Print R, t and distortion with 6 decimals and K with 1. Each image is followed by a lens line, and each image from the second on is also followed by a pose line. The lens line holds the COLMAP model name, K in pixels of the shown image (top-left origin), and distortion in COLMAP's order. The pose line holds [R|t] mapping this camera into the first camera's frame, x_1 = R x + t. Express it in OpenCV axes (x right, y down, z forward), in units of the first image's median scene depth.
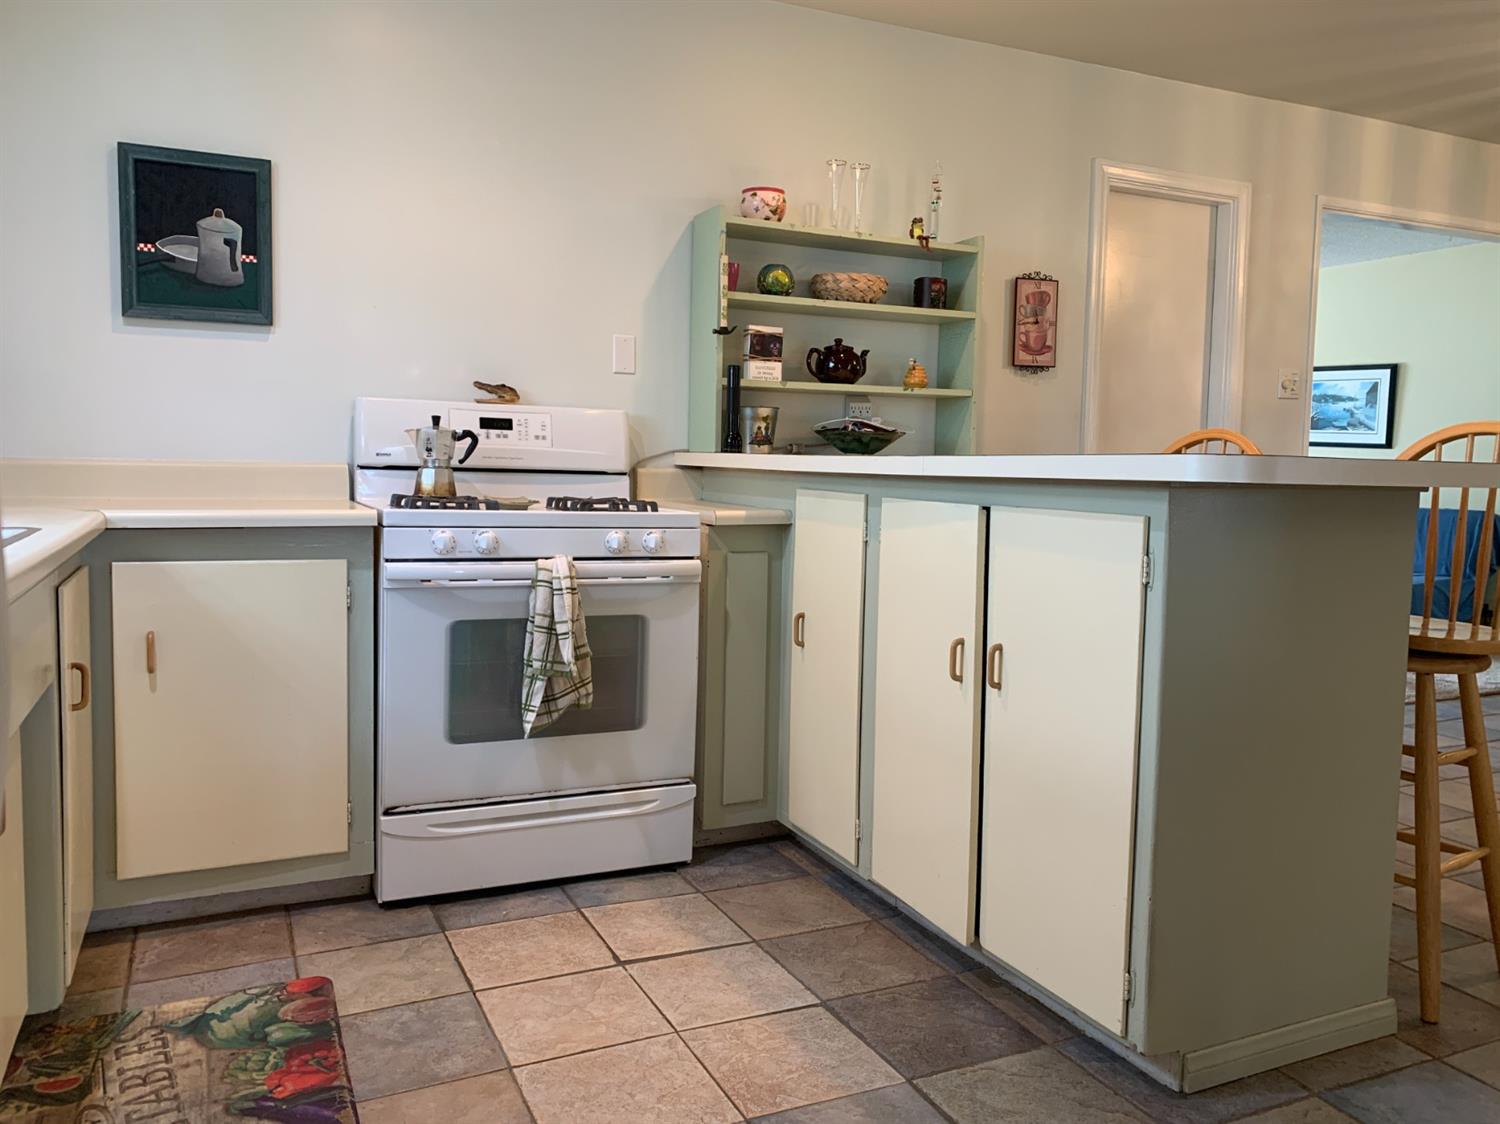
lens RADIAL K [[1187.7, 0, 751.2], [0, 1187.7, 559.2], [0, 0, 1]] dist [0.074072, -0.018732]
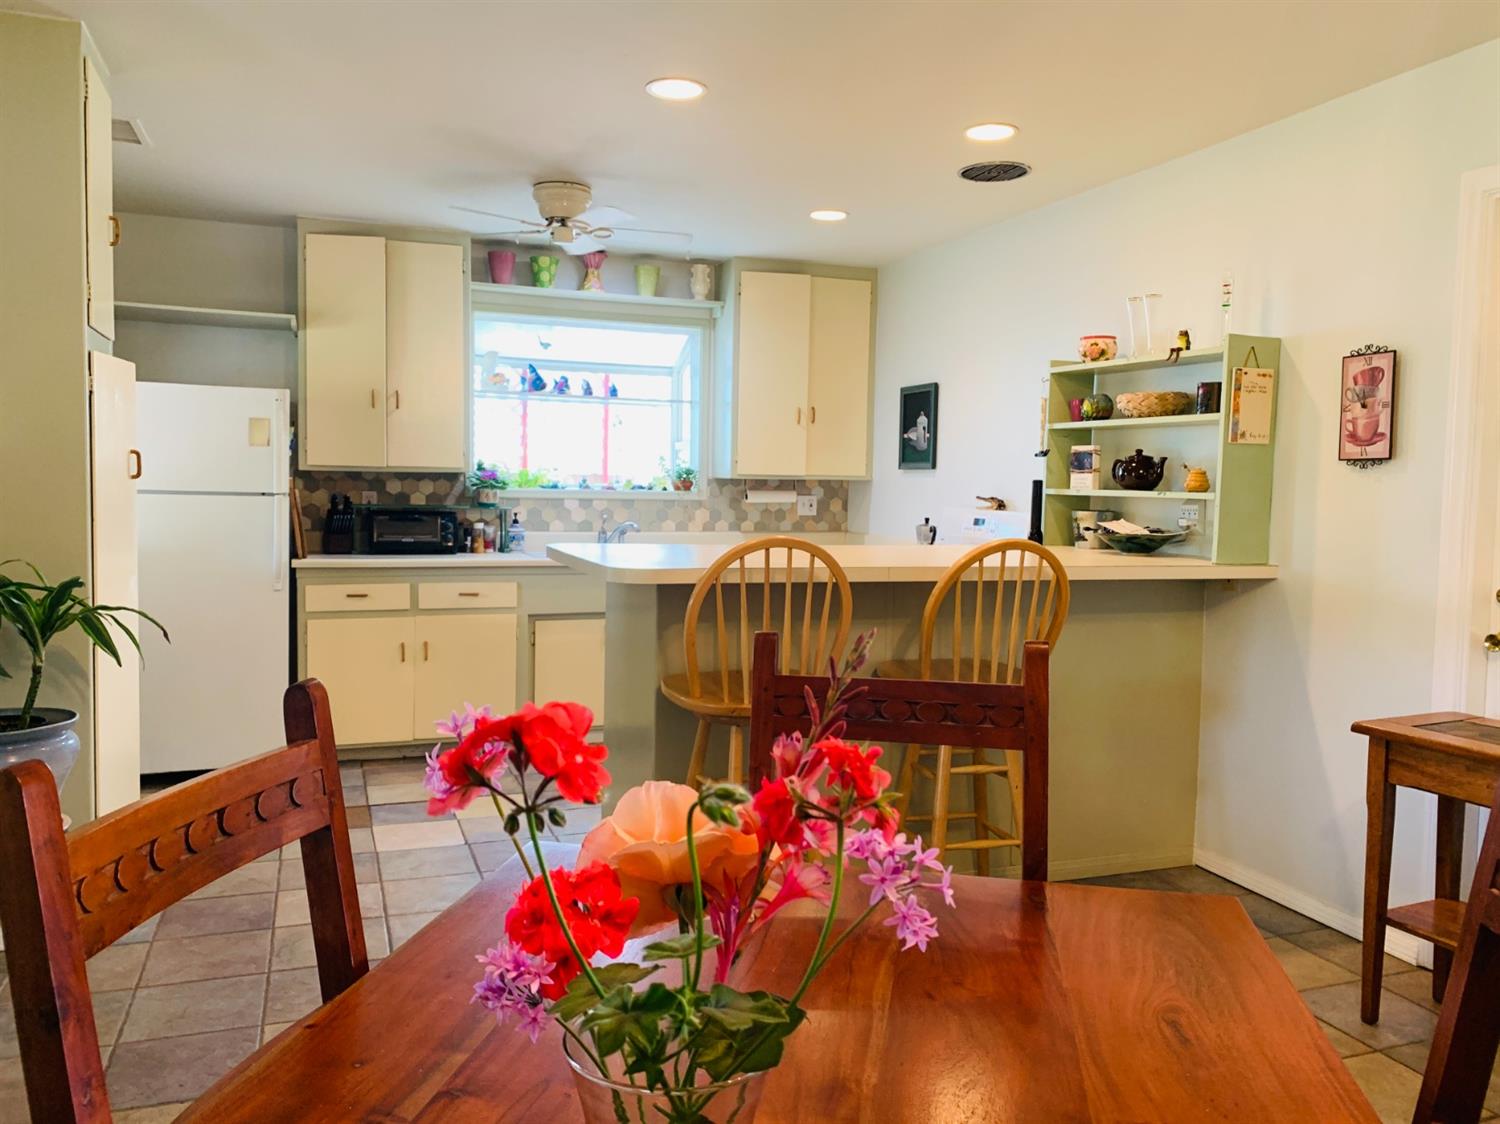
lens RADIAL K [[1187.7, 0, 750.1], [0, 1187.7, 572.8], [0, 0, 1]] dist [0.074072, -0.018732]
pose [[-0.087135, 0.054621, -0.994698, 1.219842], [-0.113838, 0.991409, 0.064412, -0.100820], [0.989671, 0.118847, -0.080169, 0.736896]]
